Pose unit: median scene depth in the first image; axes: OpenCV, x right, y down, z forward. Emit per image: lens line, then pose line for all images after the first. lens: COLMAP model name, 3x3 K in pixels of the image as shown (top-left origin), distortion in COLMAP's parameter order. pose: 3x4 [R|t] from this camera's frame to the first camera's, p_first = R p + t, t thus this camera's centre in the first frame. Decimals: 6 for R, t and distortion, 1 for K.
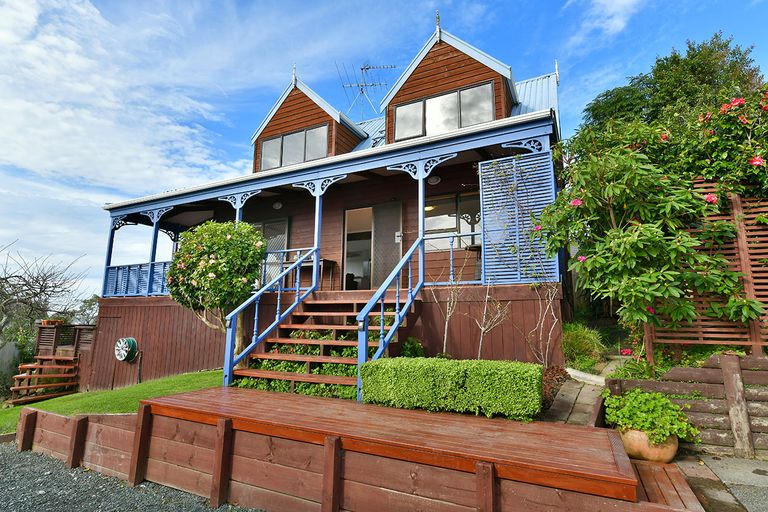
lens RADIAL K [[379.5, 0, 384.0], [0, 379.5, 256.0], [0, 0, 1]] dist [-0.004731, -0.000819]
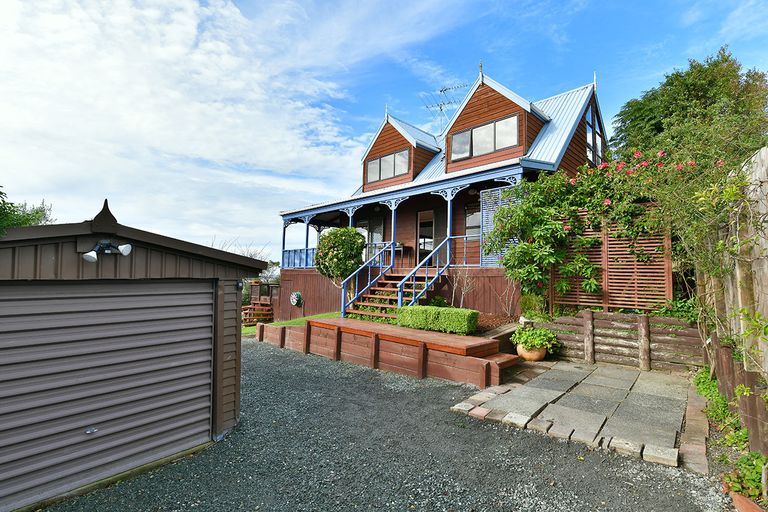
lens RADIAL K [[347.3, 0, 384.0], [0, 347.3, 256.0], [0, 0, 1]] dist [-0.001457, -0.000276]
pose [[0.946006, -0.005245, -0.324108, 0.319449], [0.035405, 0.995559, 0.087227, -0.108091], [0.322211, -0.093992, 0.941990, -0.517557]]
